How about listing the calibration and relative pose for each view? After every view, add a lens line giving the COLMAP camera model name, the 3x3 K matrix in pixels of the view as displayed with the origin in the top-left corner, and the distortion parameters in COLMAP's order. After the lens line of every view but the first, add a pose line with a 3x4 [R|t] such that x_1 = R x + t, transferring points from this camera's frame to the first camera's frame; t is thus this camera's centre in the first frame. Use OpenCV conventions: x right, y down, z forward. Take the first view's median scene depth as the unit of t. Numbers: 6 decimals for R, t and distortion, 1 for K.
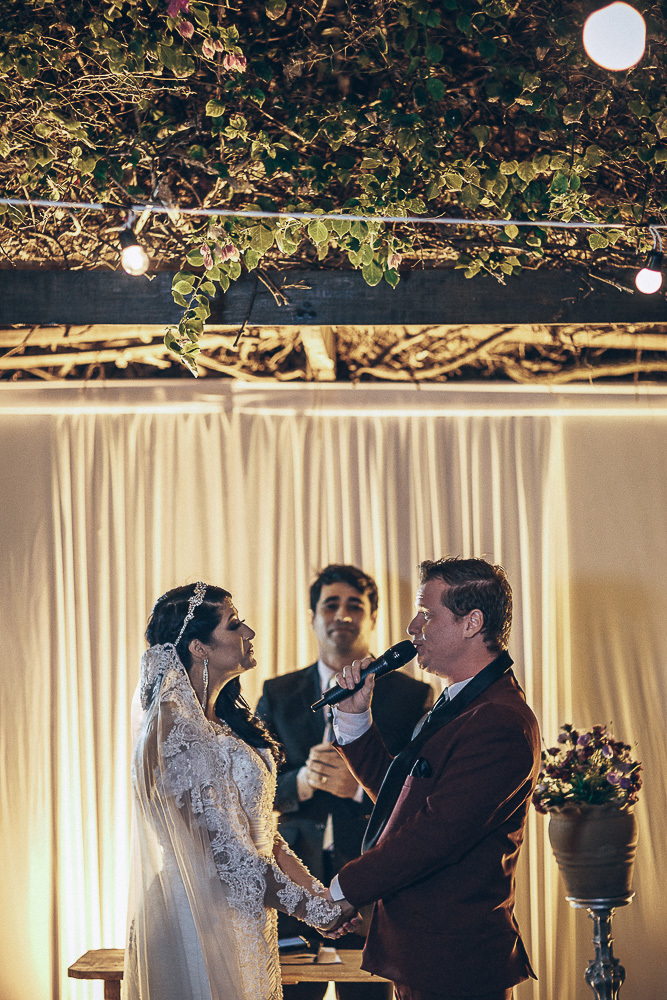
lens RADIAL K [[2568.8, 0, 333.5], [0, 2568.8, 500.0], [0, 0, 1]] dist [0.017460, -0.091123]
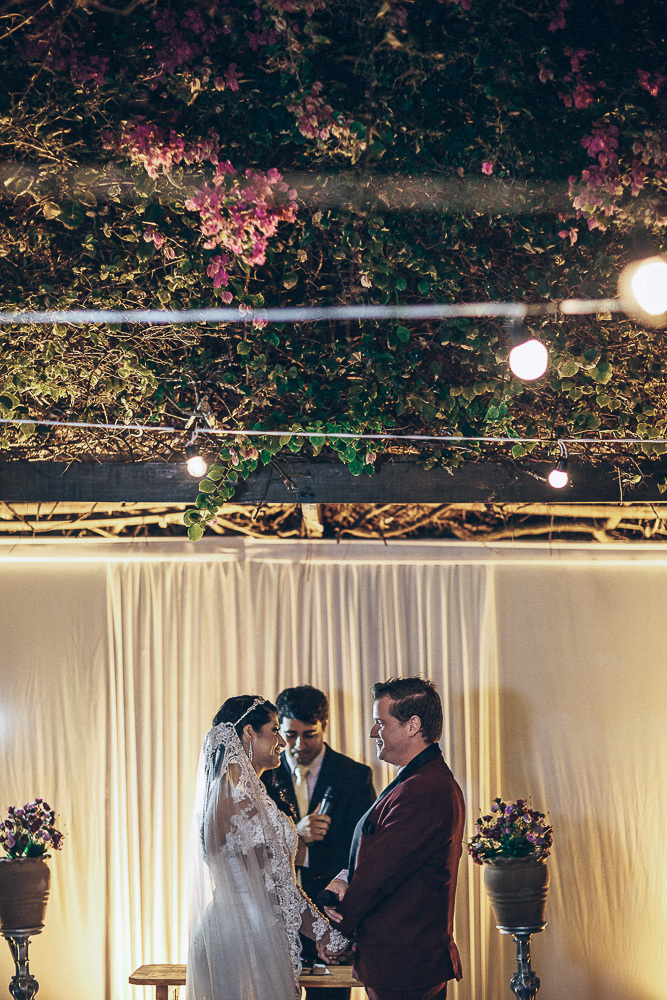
lens RADIAL K [[2353.4, 0, 333.5], [0, 2353.4, 500.0], [0, 0, 1]] dist [-0.027060, -0.834582]
pose [[0.999770, 0.005187, 0.020795, -0.021463], [-0.004241, 0.998964, -0.045315, -0.012563], [-0.021009, 0.045217, 0.998756, -0.234744]]
